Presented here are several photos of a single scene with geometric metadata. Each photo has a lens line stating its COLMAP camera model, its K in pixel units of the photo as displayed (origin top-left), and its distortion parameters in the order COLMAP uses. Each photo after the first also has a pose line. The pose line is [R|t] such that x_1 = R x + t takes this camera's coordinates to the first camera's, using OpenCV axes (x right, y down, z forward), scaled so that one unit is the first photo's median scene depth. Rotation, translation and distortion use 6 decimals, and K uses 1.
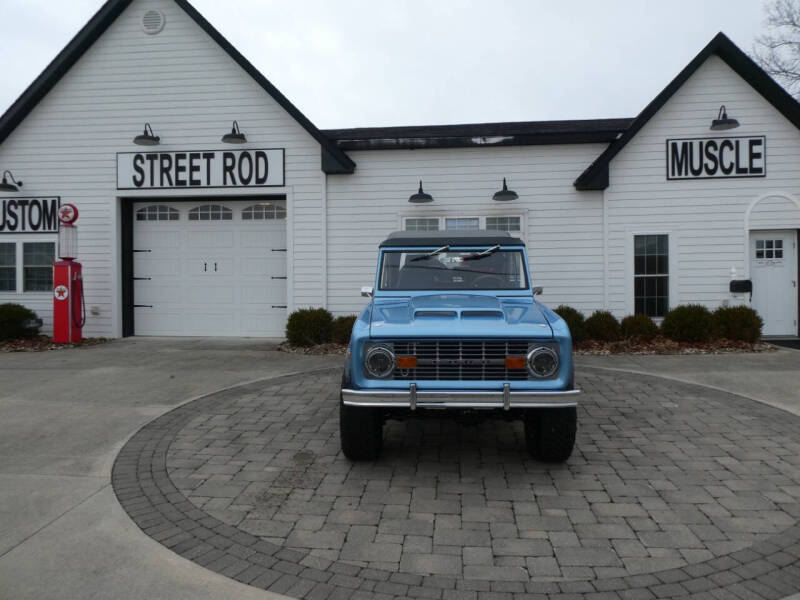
lens RADIAL K [[560.6, 0, 403.4], [0, 560.6, 299.3], [0, 0, 1]] dist [-0.030646, 0.006054]
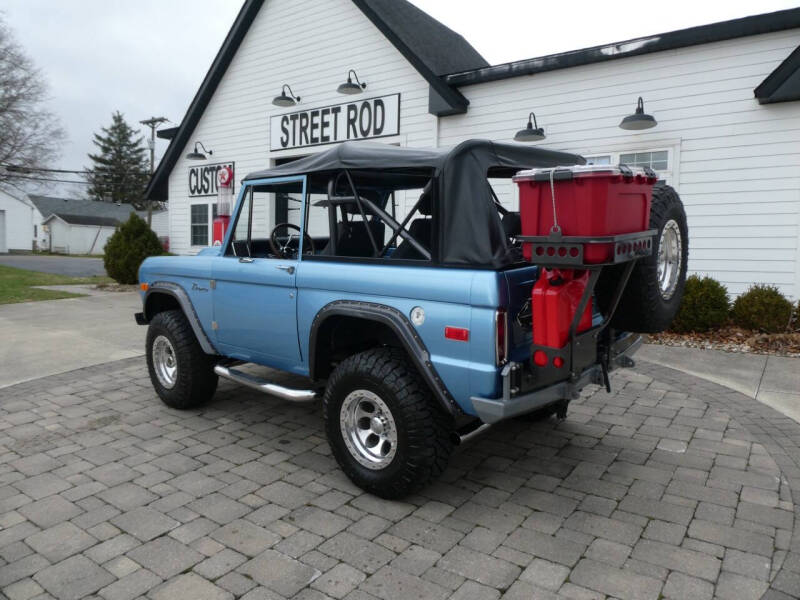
lens RADIAL K [[560.6, 0, 403.4], [0, 560.6, 299.3], [0, 0, 1]] dist [-0.030646, 0.006054]
pose [[0.859178, 0.062345, -0.507865, 0.297623], [-0.030497, 0.997024, 0.070802, 0.003033], [0.510767, -0.045343, 0.858522, 0.210967]]
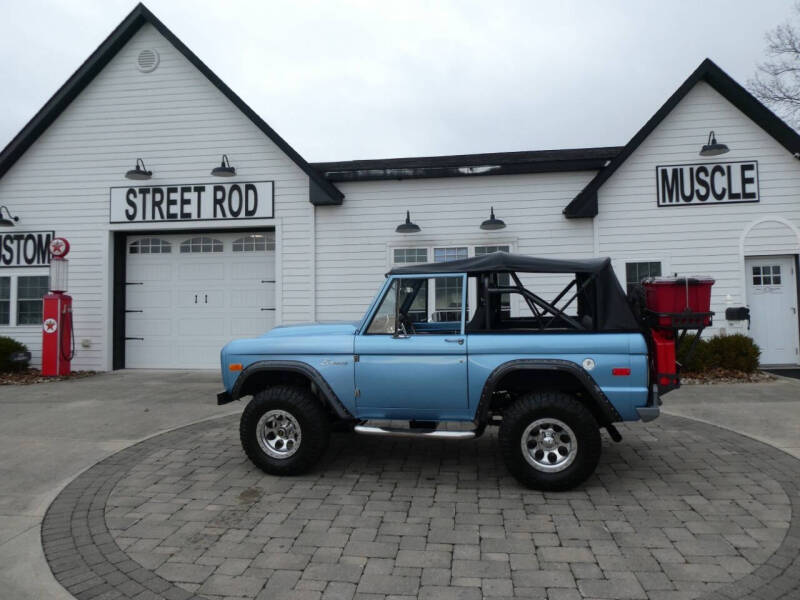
lens RADIAL K [[560.1, 0, 404.1], [0, 560.1, 300.0], [0, 0, 1]] dist [-0.024585, 0.002131]
pose [[0.999617, -0.008753, -0.026262, 0.049535], [0.007328, 0.998522, -0.053847, 0.000203], [0.026694, 0.053633, 0.998204, 0.013100]]
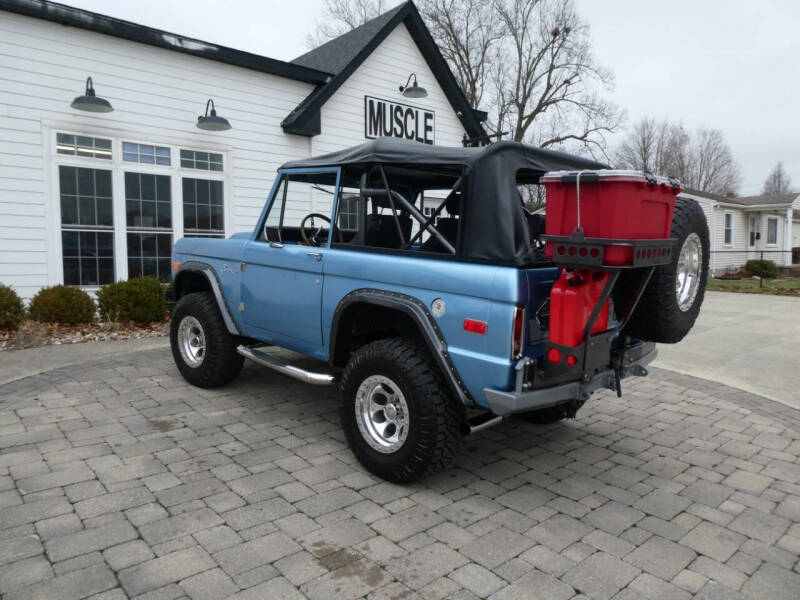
lens RADIAL K [[558.1, 0, 405.4], [0, 558.1, 302.4], [0, 0, 1]] dist [-0.027422, 0.010109]
pose [[0.669460, -0.049104, 0.741223, -0.217095], [-0.000434, 0.997787, 0.066492, 0.009389], [-0.742848, -0.044835, 0.667957, 0.281353]]
